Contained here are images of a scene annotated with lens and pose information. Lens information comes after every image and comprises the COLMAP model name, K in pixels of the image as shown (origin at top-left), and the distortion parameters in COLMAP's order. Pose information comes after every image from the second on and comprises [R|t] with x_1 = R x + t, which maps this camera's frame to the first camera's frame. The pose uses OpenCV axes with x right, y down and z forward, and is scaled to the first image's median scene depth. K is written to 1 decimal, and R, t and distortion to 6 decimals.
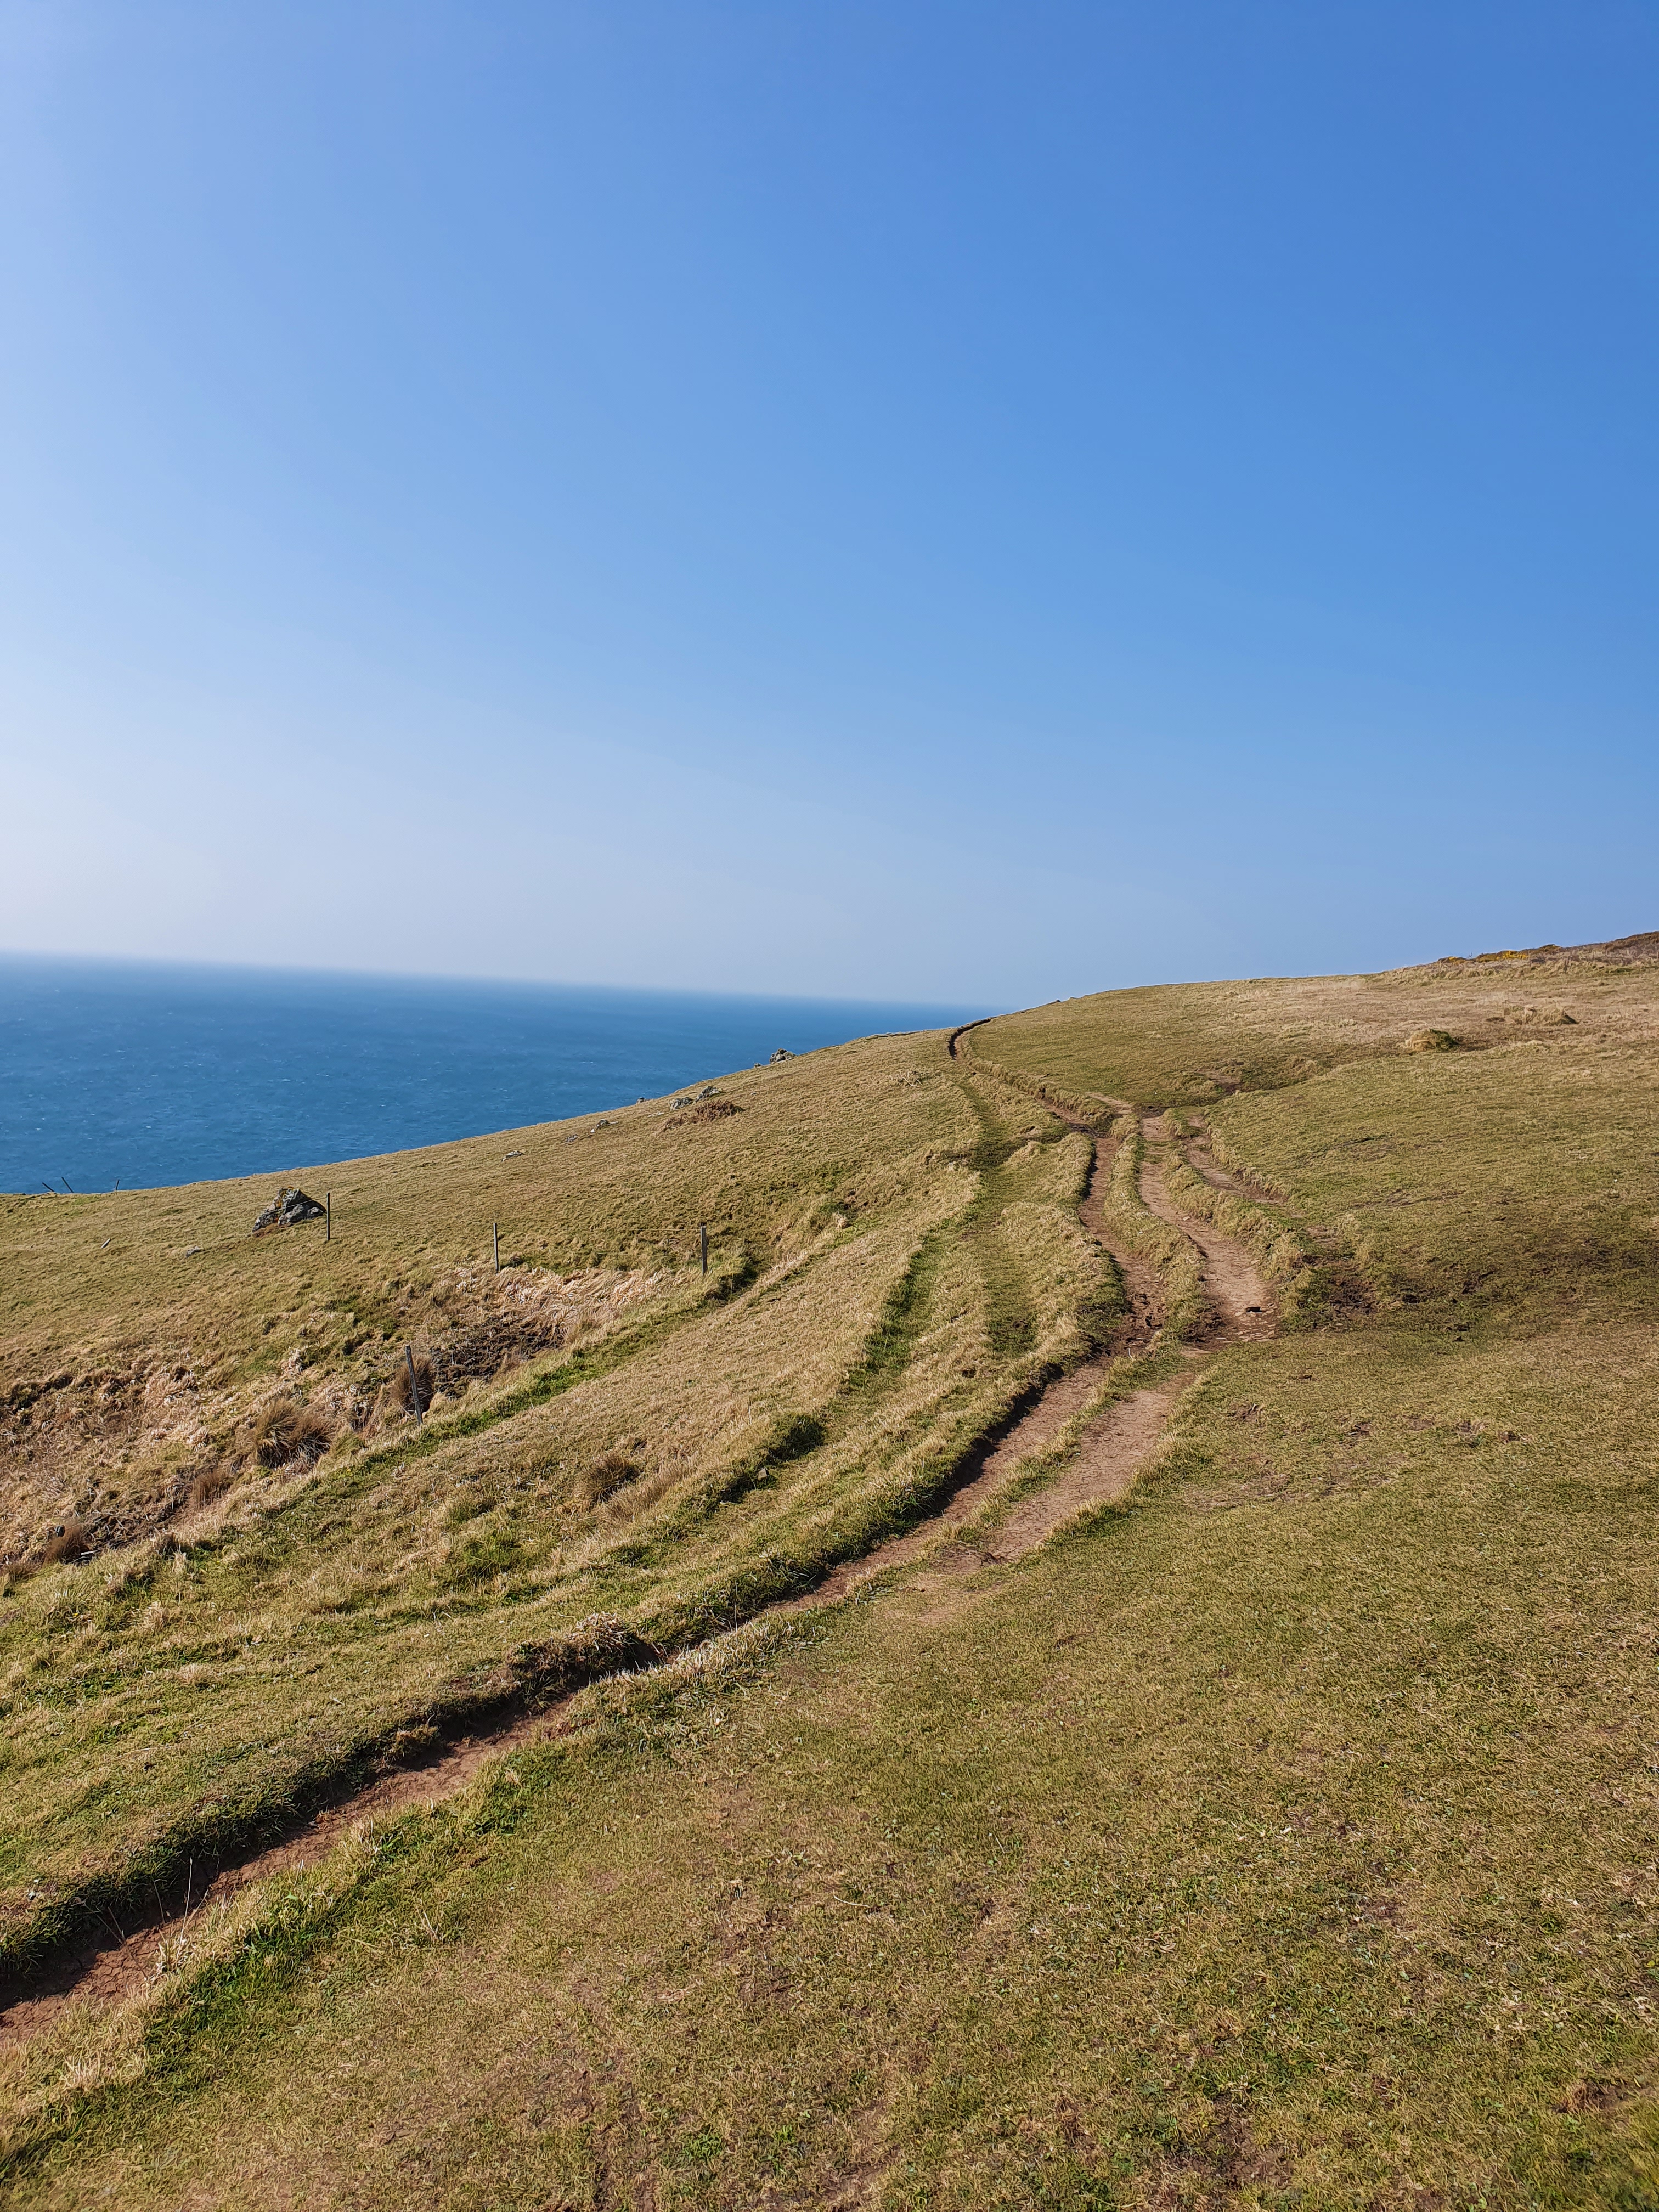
lens RADIAL K [[1654.9, 0, 832.2], [0, 1654.9, 1103.5], [0, 0, 1]] dist [-0.012035, -0.018231]
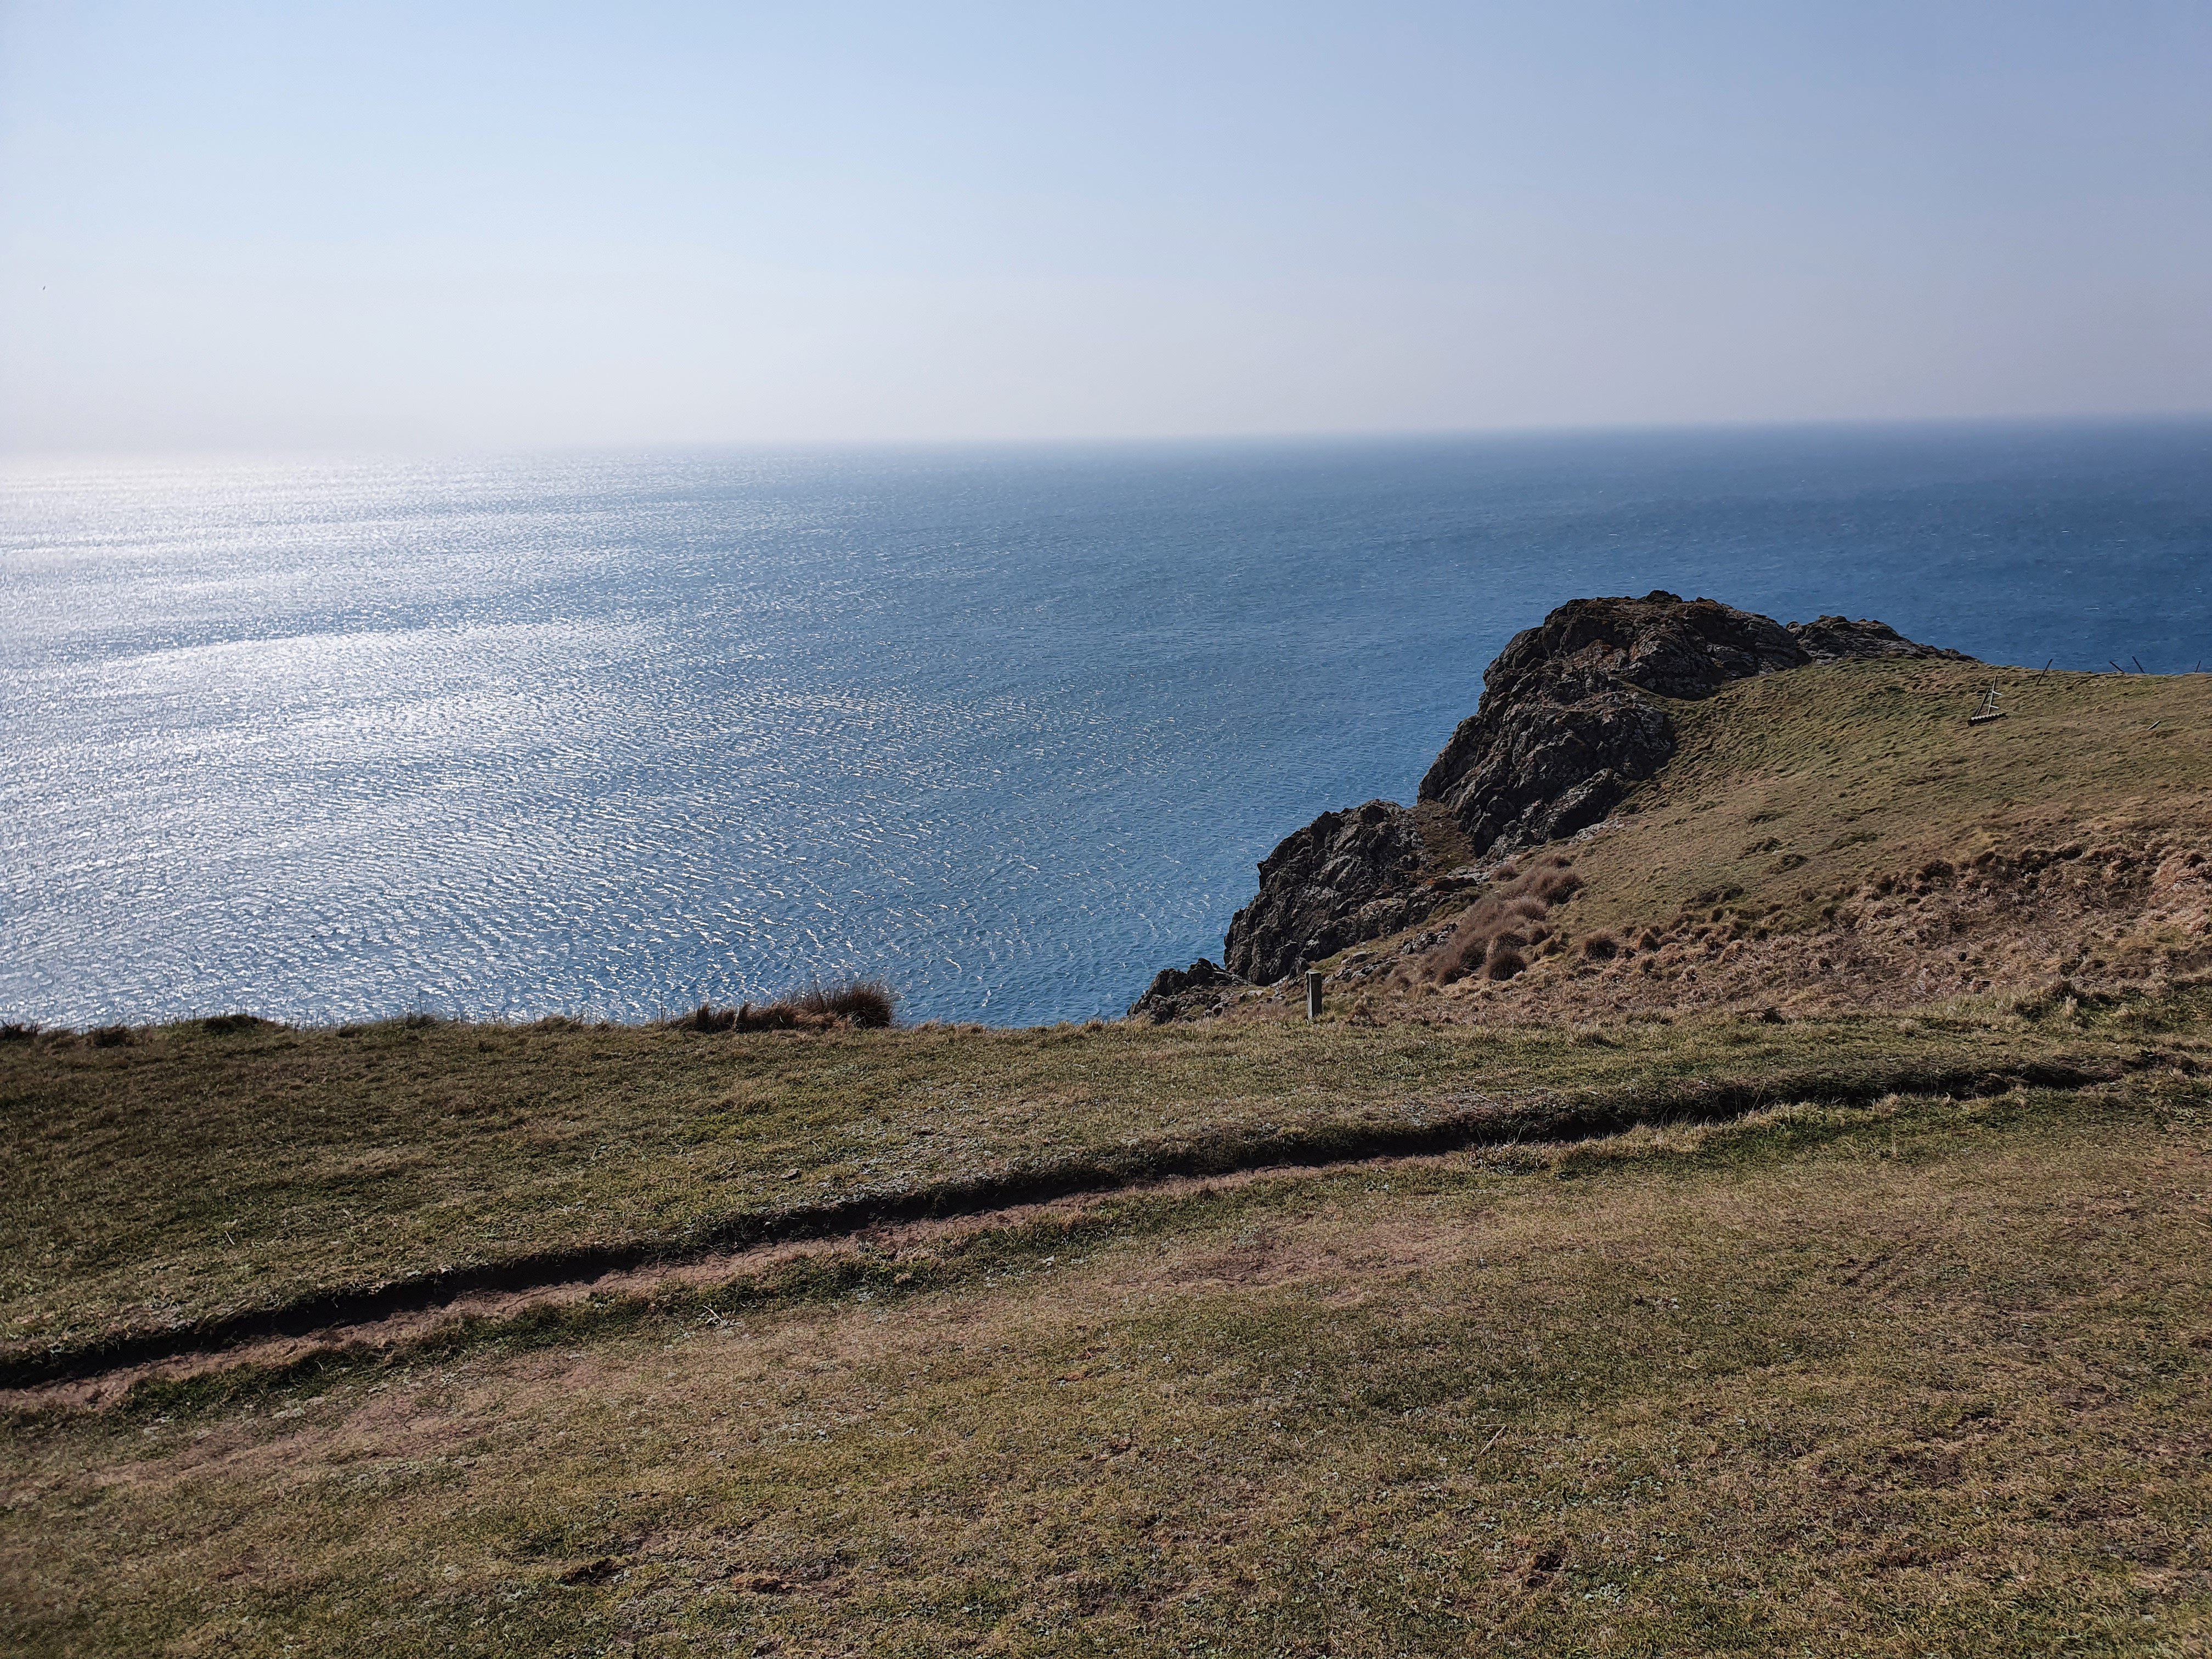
lens RADIAL K [[1654.9, 0, 1107.2], [0, 1654.9, 830.3], [0, 0, 1]] dist [-0.012035, -0.018231]
pose [[0.523589, 0.118341, -0.843712, 0.089724], [0.010843, 0.989300, 0.145491, -0.003322], [0.851902, -0.085326, 0.516703, -0.055210]]
